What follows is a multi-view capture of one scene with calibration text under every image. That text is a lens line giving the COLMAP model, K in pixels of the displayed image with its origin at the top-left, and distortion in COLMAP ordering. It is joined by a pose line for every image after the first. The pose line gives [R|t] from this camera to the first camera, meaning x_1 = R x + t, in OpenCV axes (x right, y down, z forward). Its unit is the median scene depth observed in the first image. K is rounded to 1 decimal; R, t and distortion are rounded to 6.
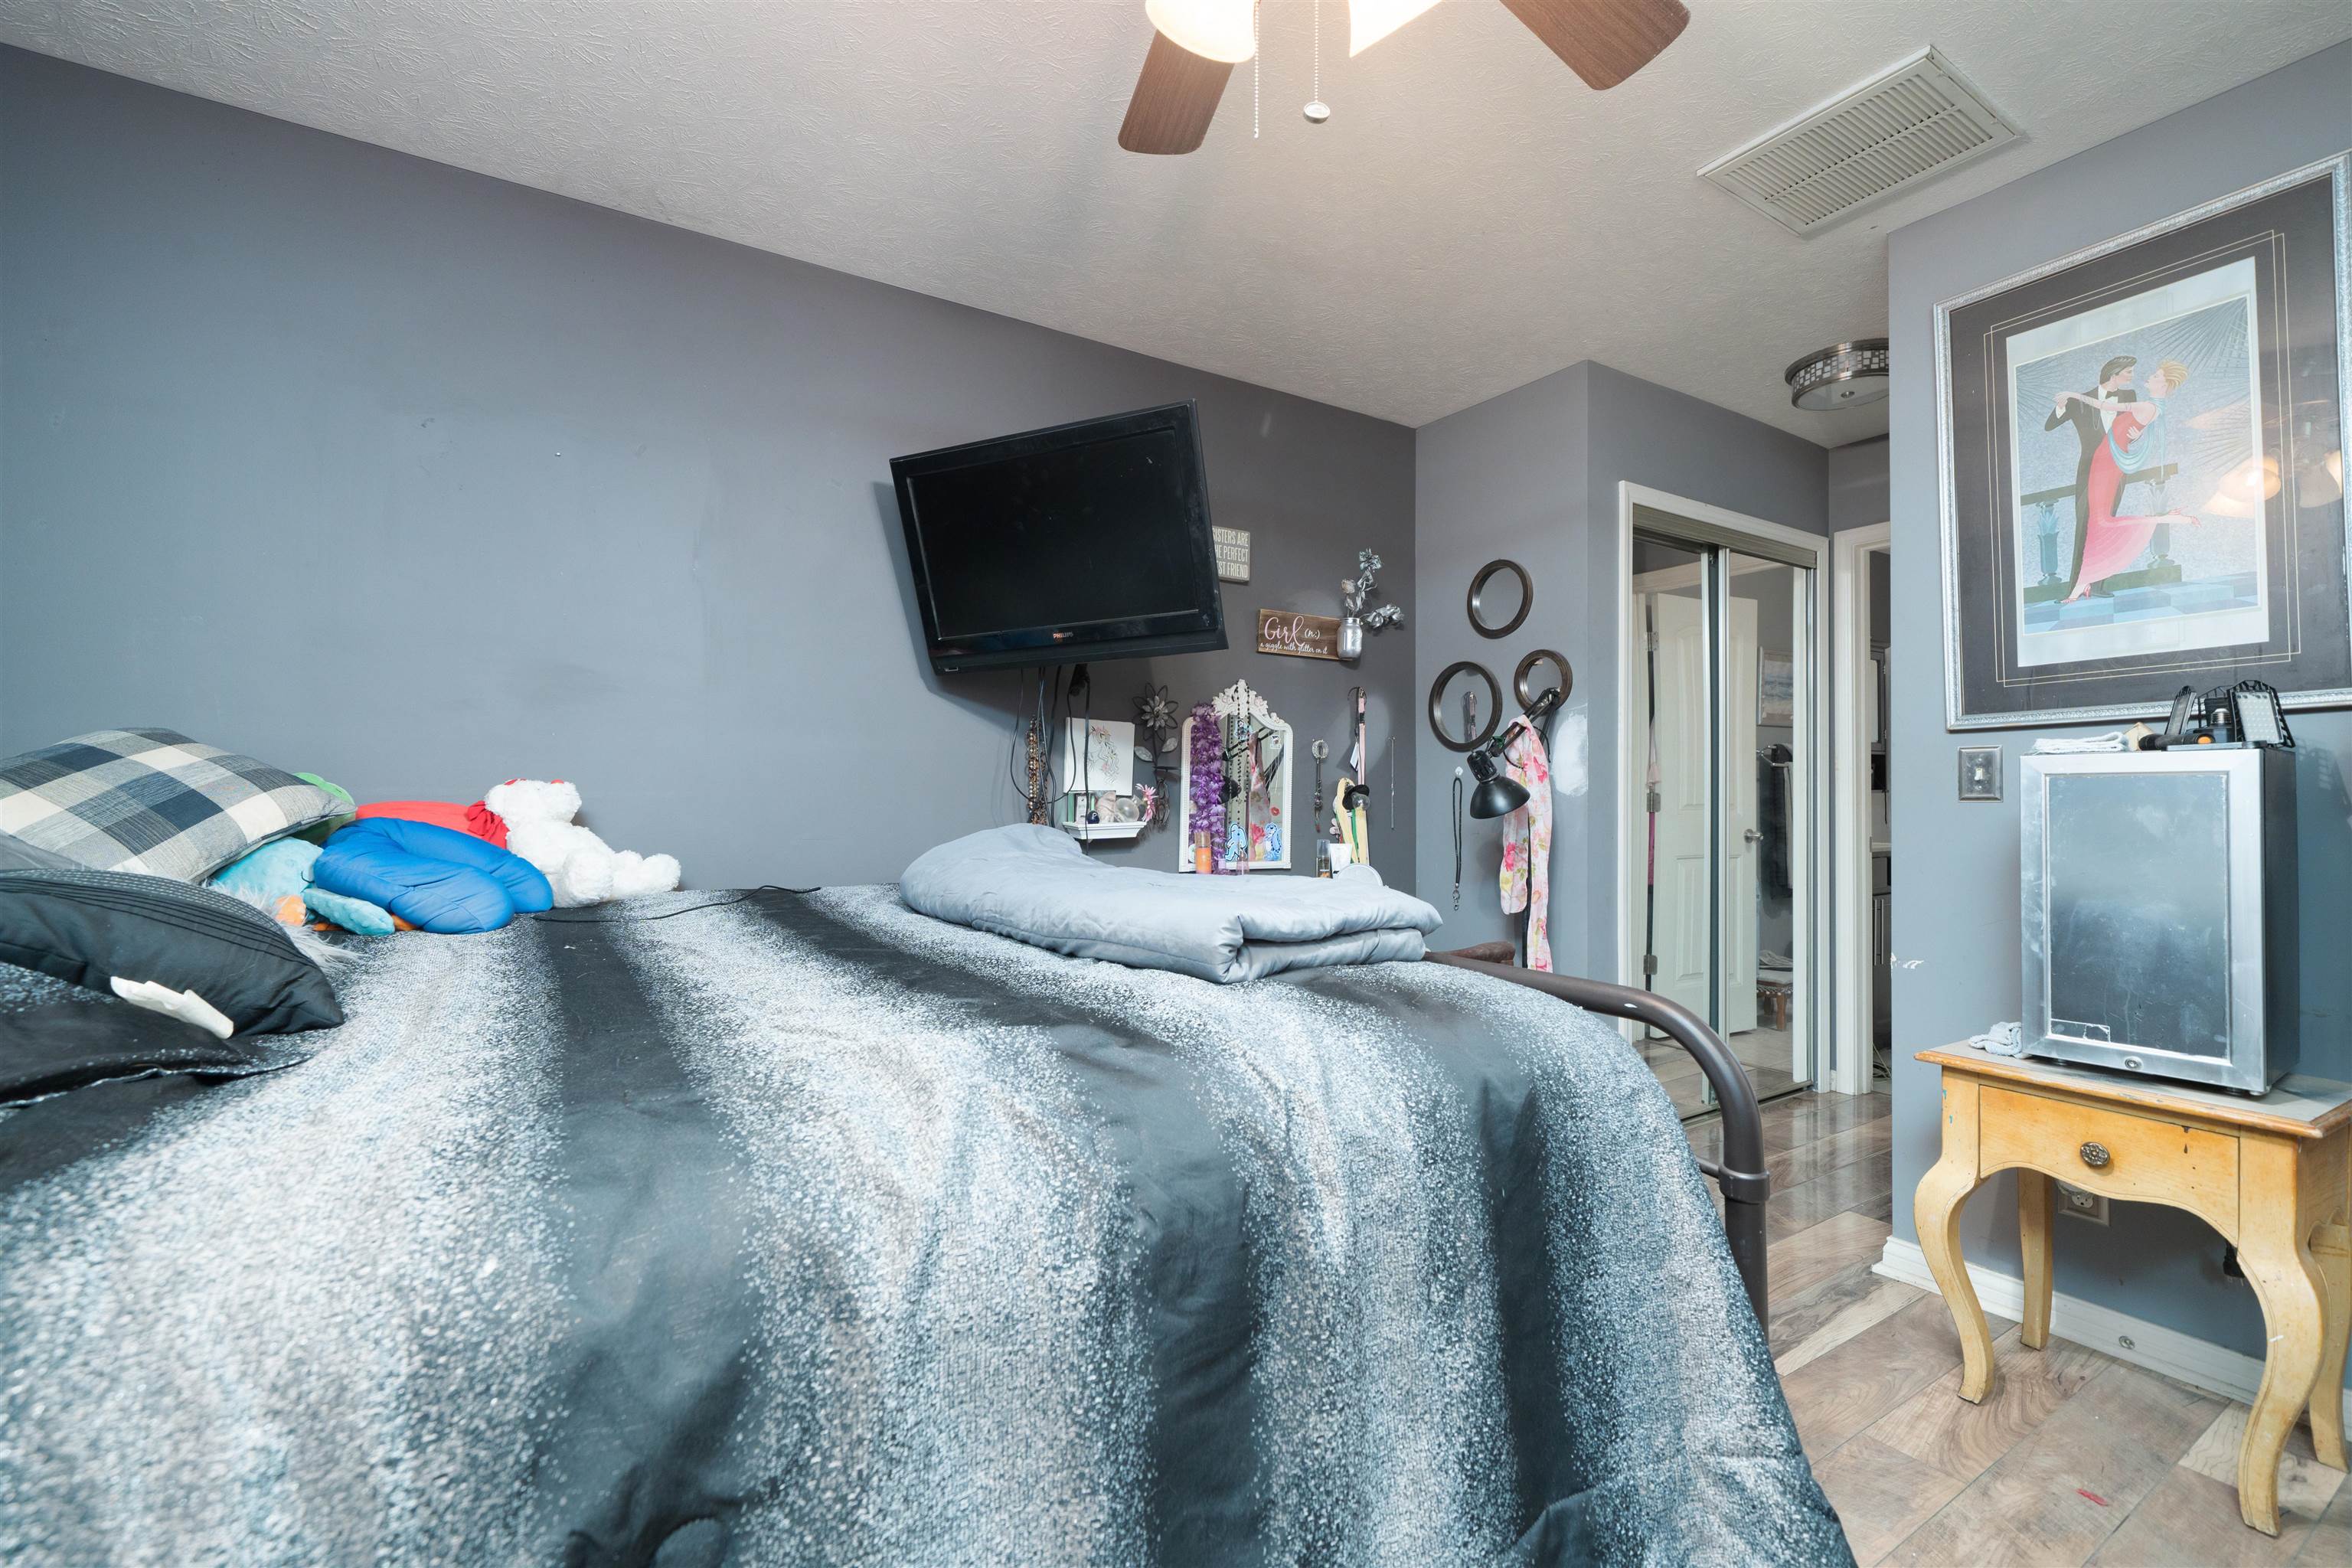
lens RADIAL K [[1019.1, 0, 1166.0], [0, 1019.1, 787.9], [0, 0, 1]] dist [-0.000544, -0.000409]
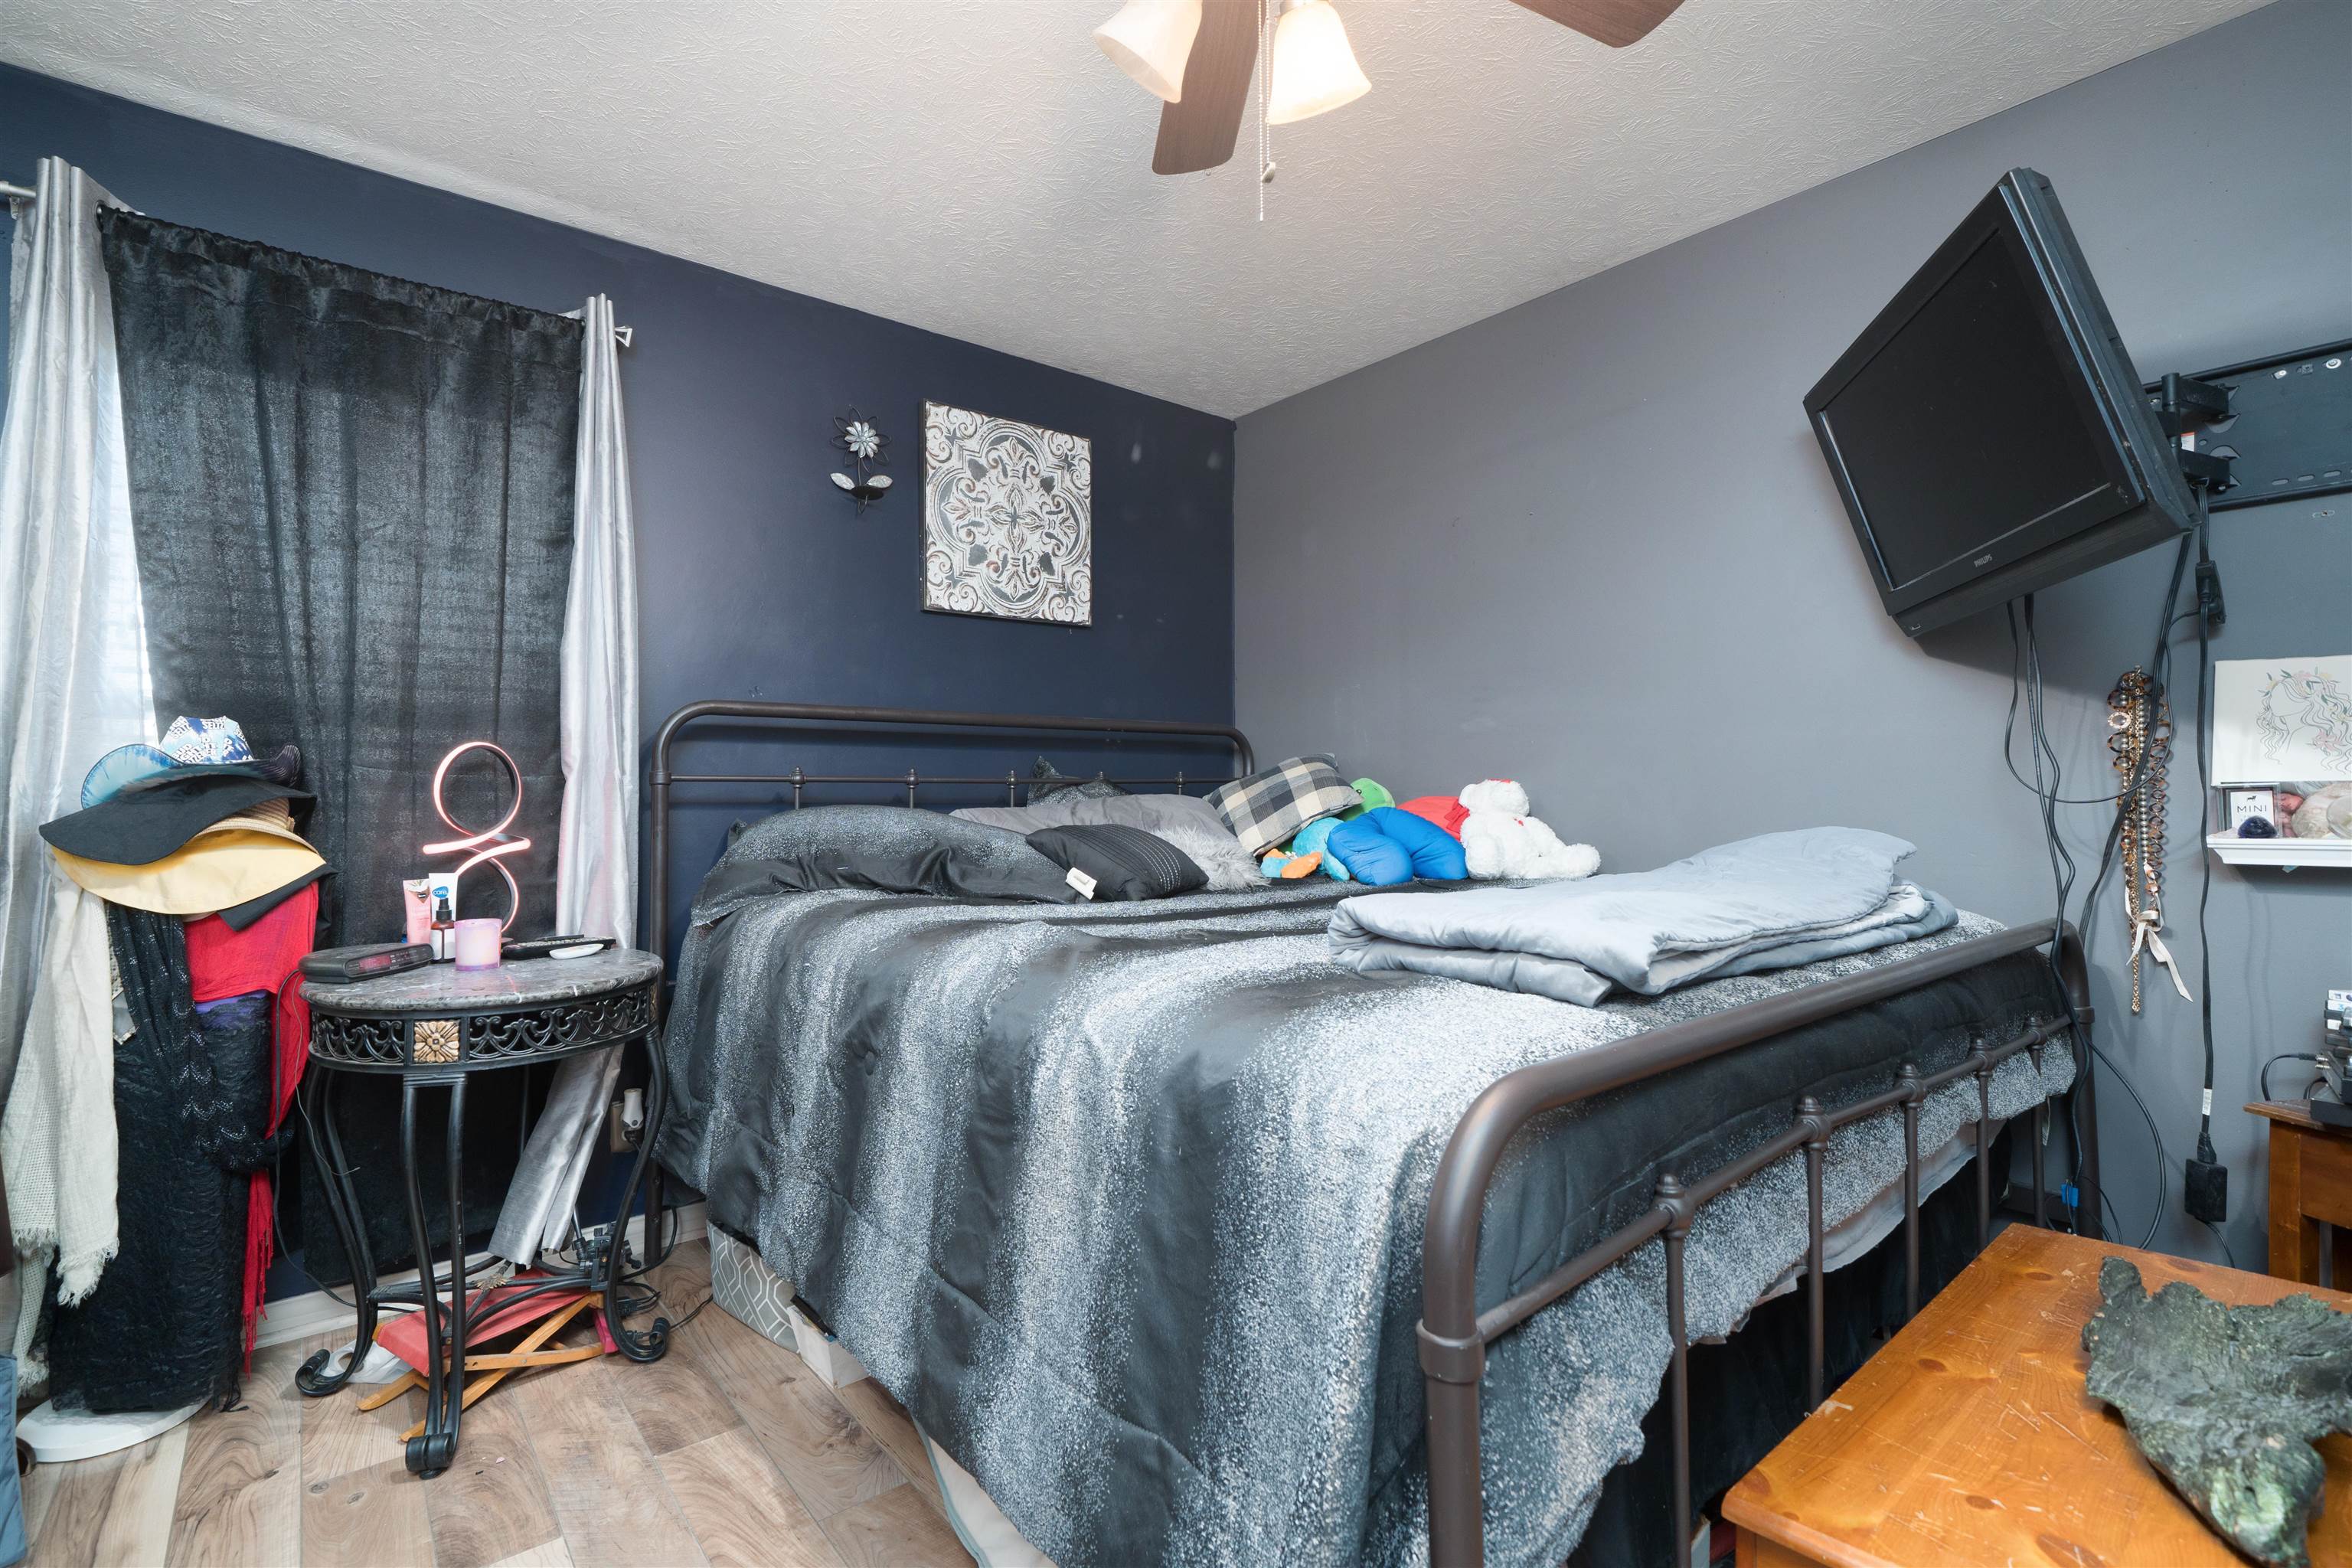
lens RADIAL K [[1084.7, 0, 1176.0], [0, 1084.7, 784.0], [0, 0, 1]] dist [-0.000291, -0.000403]
pose [[0.149756, -0.011638, -0.988655, 0.613515], [0.007092, 0.999918, -0.010697, 0.008483], [0.988698, -0.005409, 0.149826, 0.378033]]
